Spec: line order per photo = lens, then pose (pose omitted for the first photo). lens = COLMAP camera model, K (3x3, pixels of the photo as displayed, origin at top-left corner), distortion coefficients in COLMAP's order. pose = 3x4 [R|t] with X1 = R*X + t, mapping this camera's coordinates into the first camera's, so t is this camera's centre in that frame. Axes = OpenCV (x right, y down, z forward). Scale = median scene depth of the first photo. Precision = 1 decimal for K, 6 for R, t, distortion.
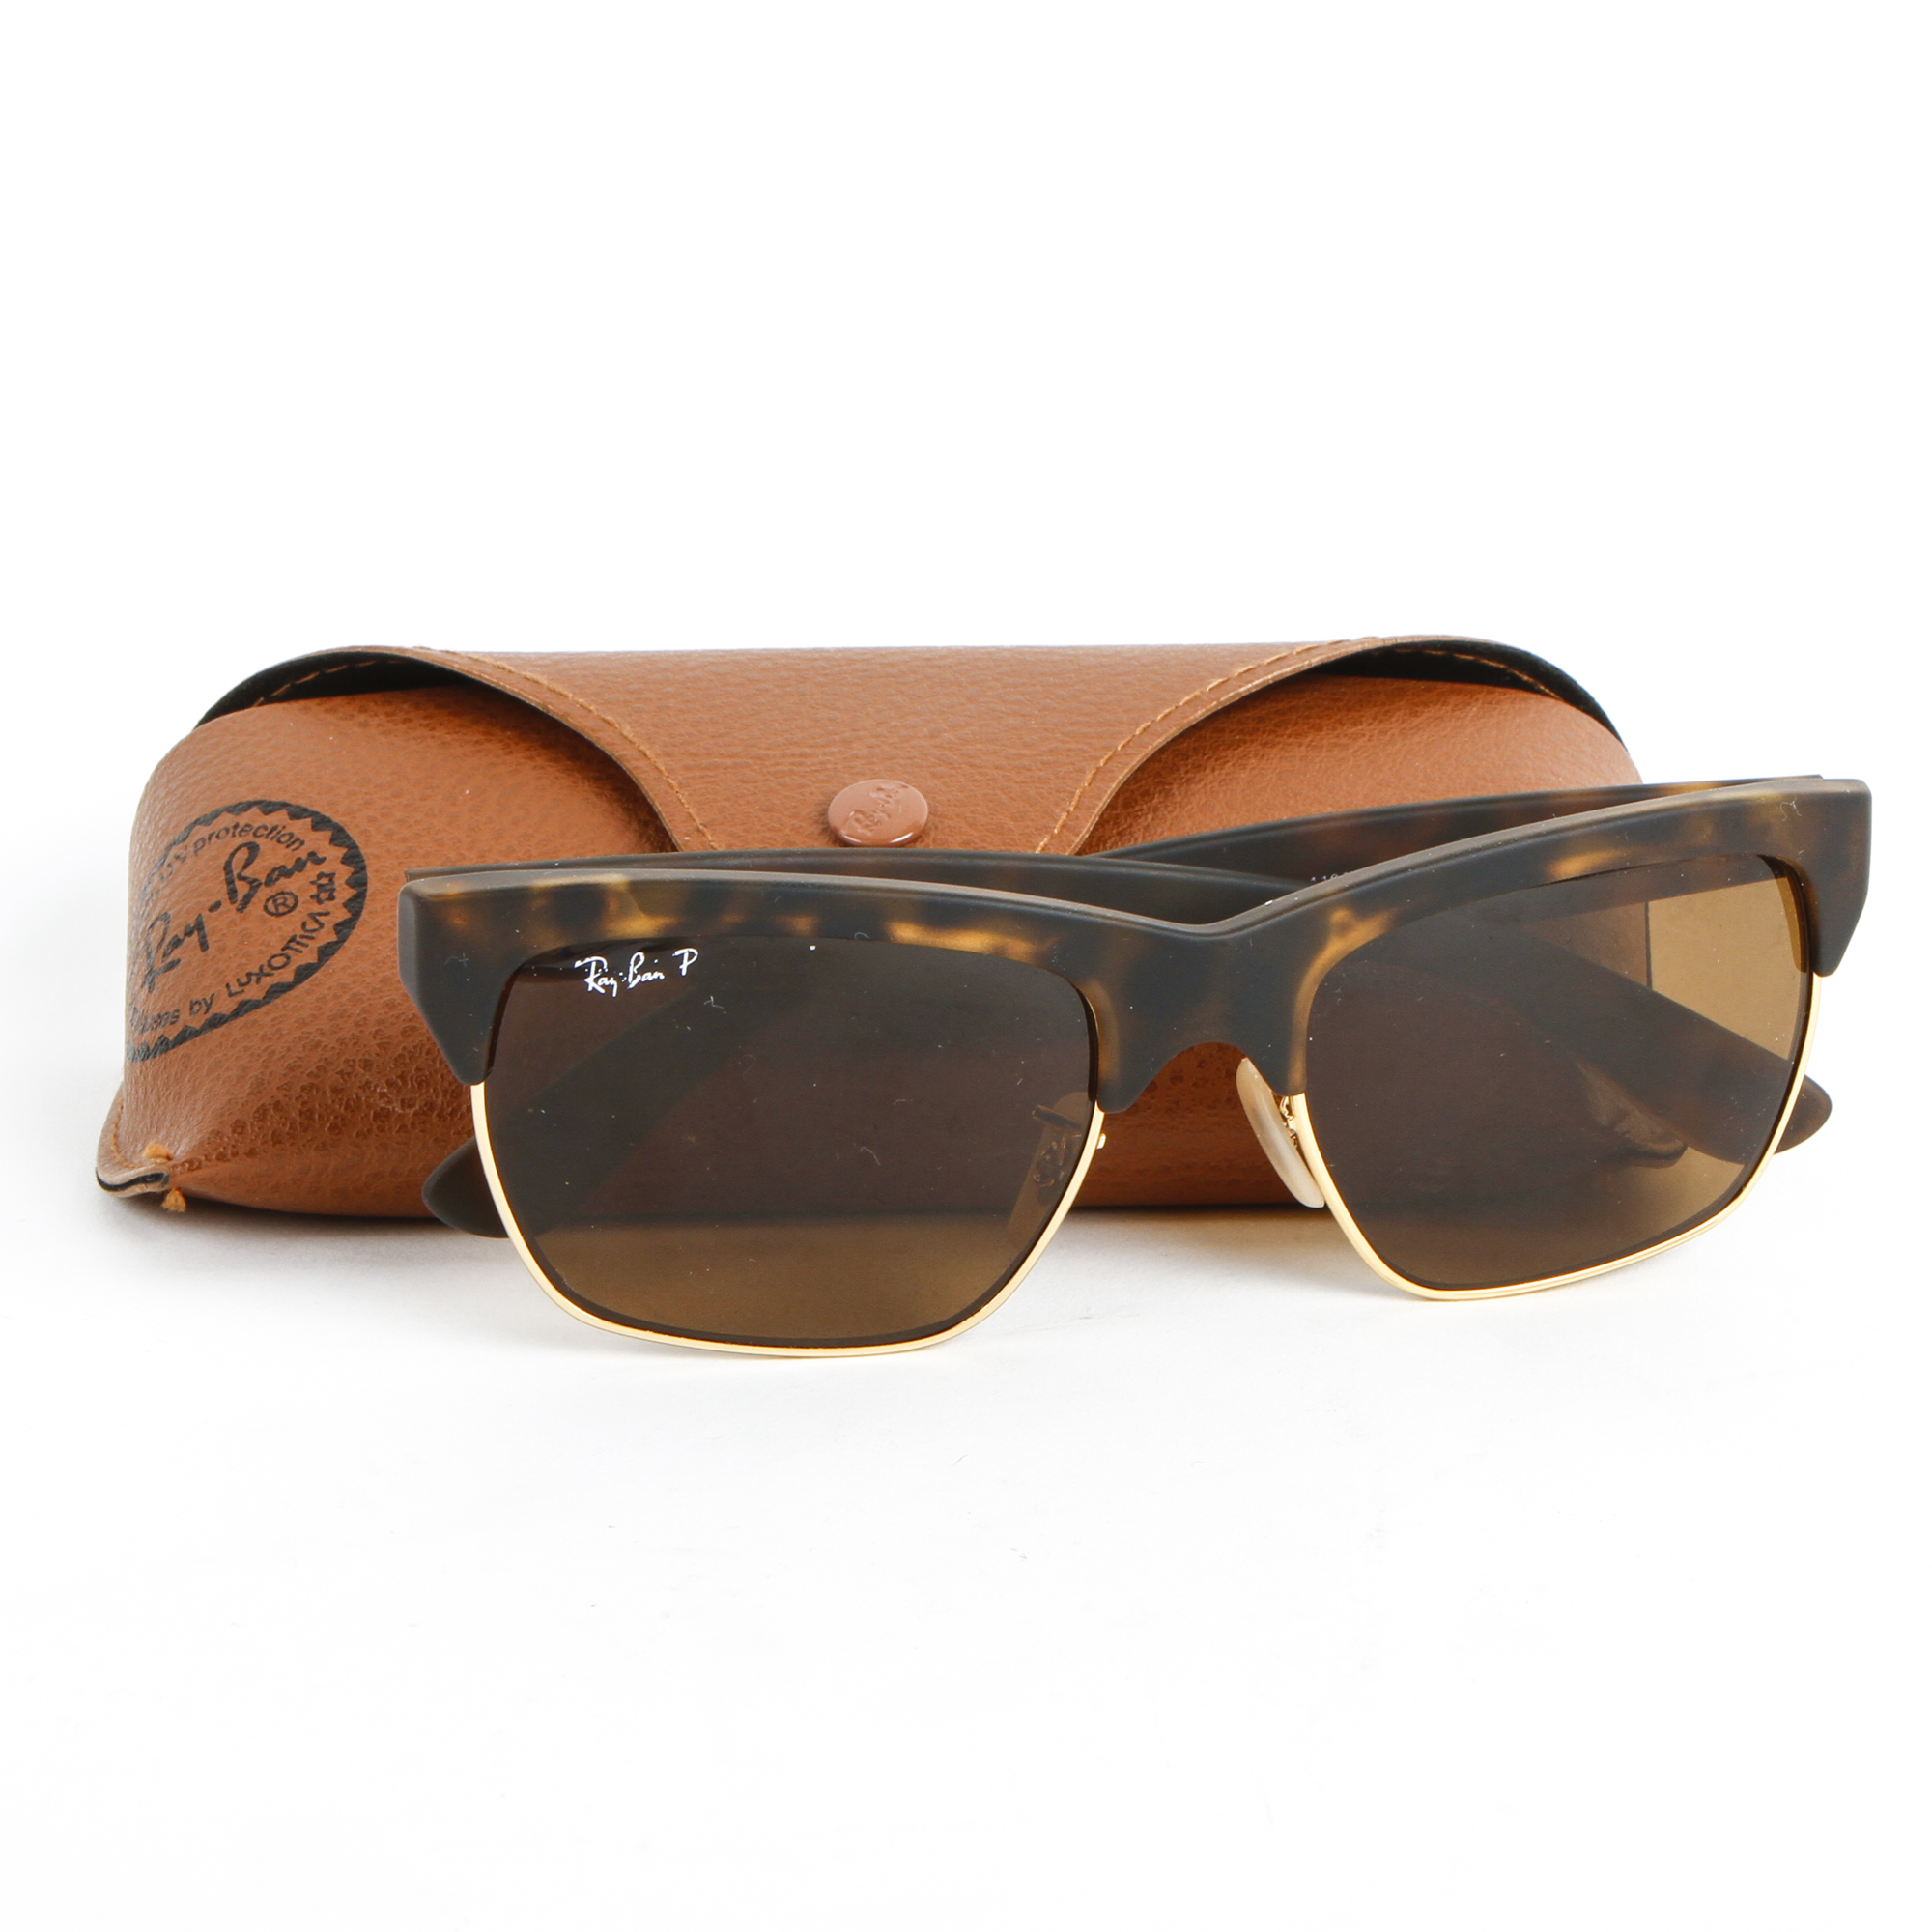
lens RADIAL K [[5105.4, 0, 965.9], [0, 5105.4, 964.4], [0, 0, 1]] dist [0.048044, 0.000000]
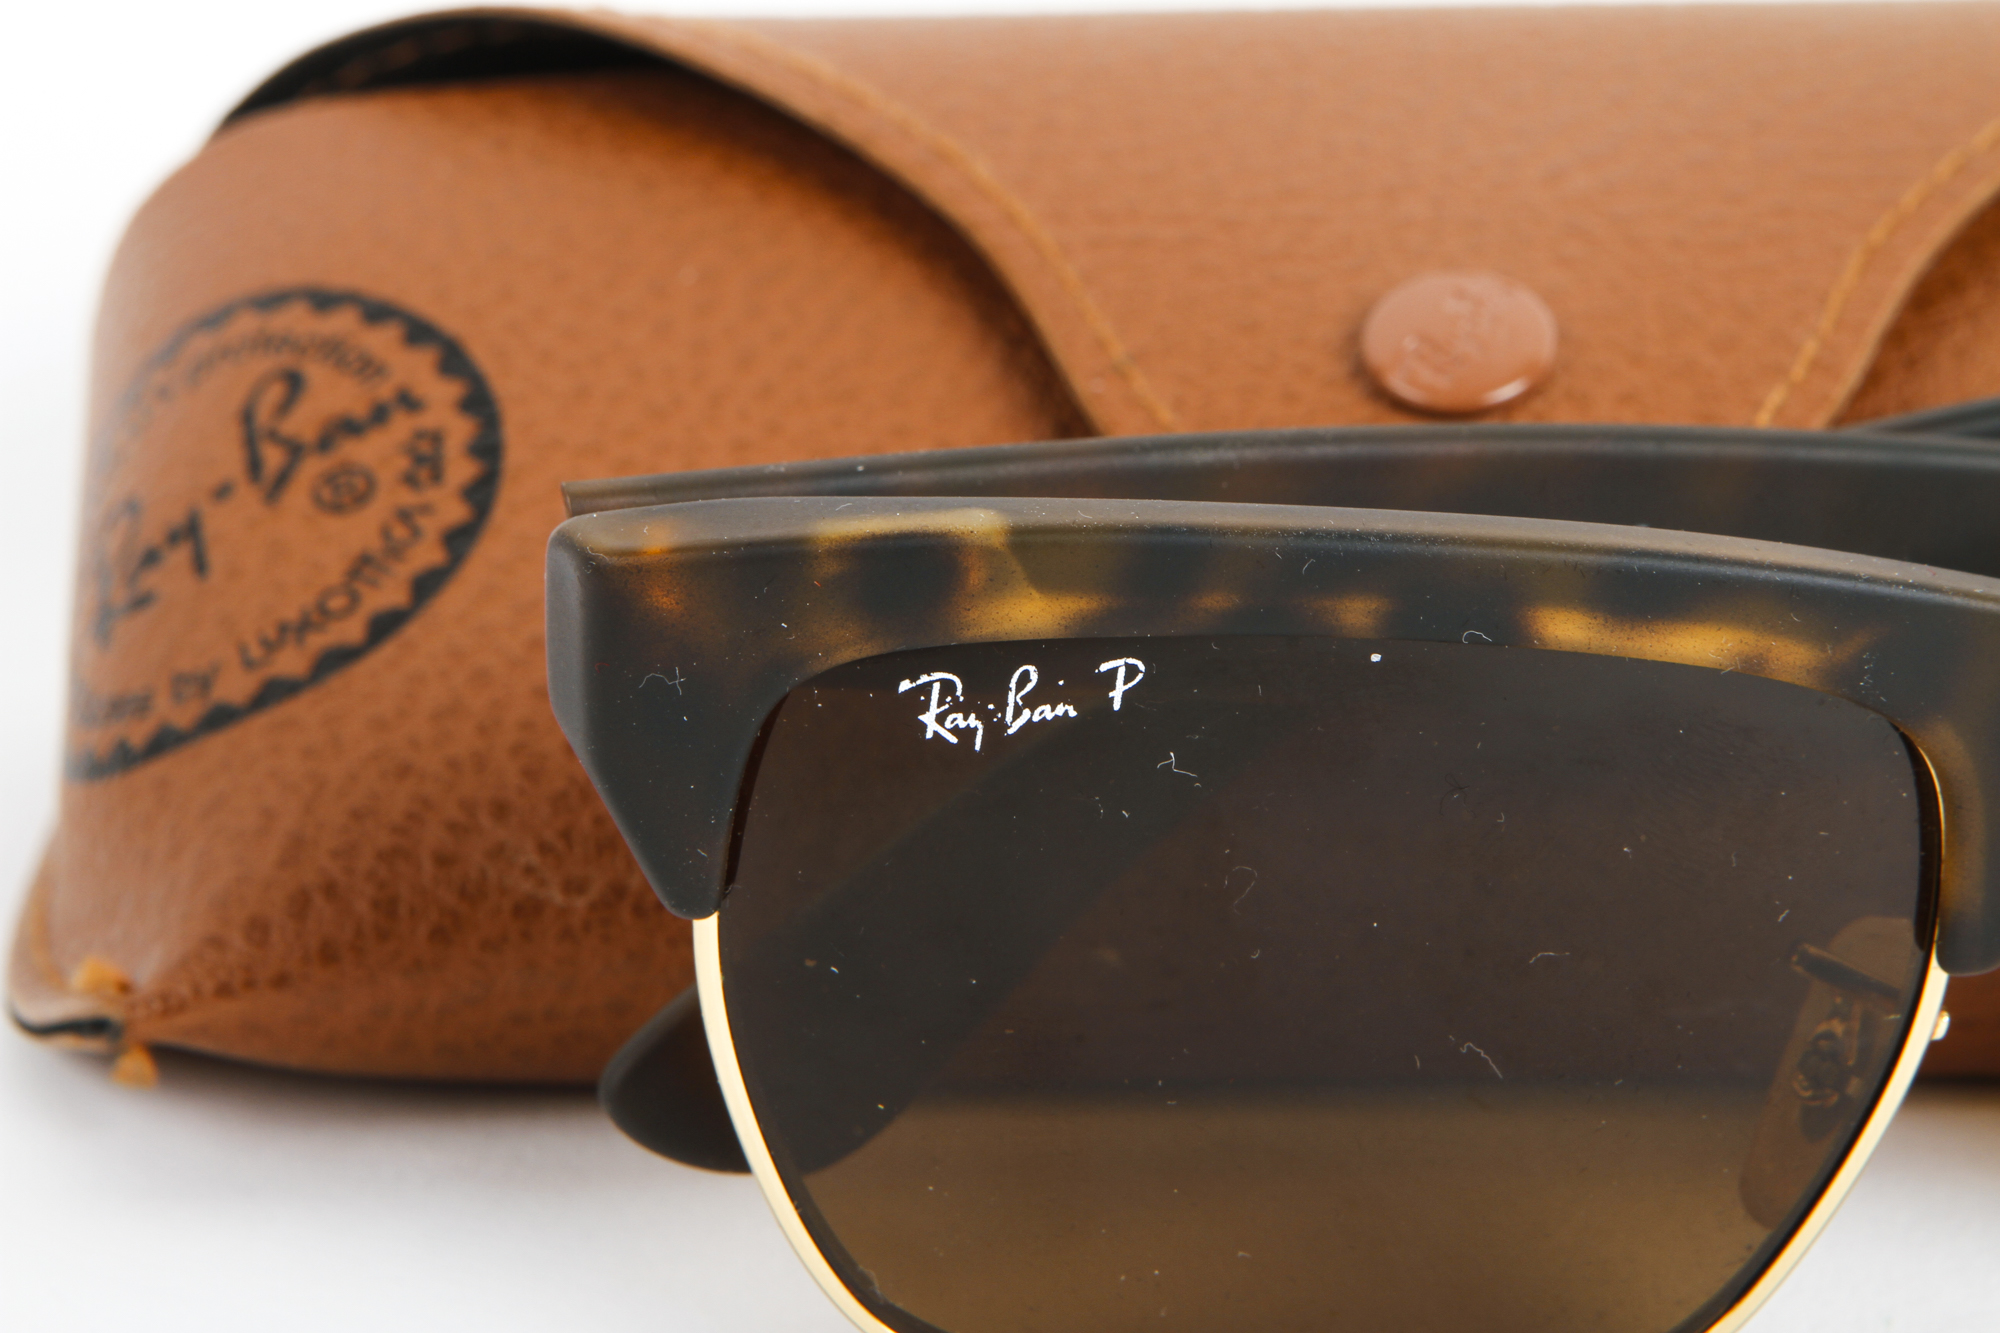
lens RADIAL K [[5612.4, 0, 1132.3], [0, 5612.4, 663.9], [0, 0, 1]] dist [0.308631, 0.000000]
pose [[0.999732, 0.003884, -0.022811, -0.037718], [-0.002115, 0.997024, 0.077061, -0.040940], [0.023043, -0.076992, 0.996765, 0.414803]]
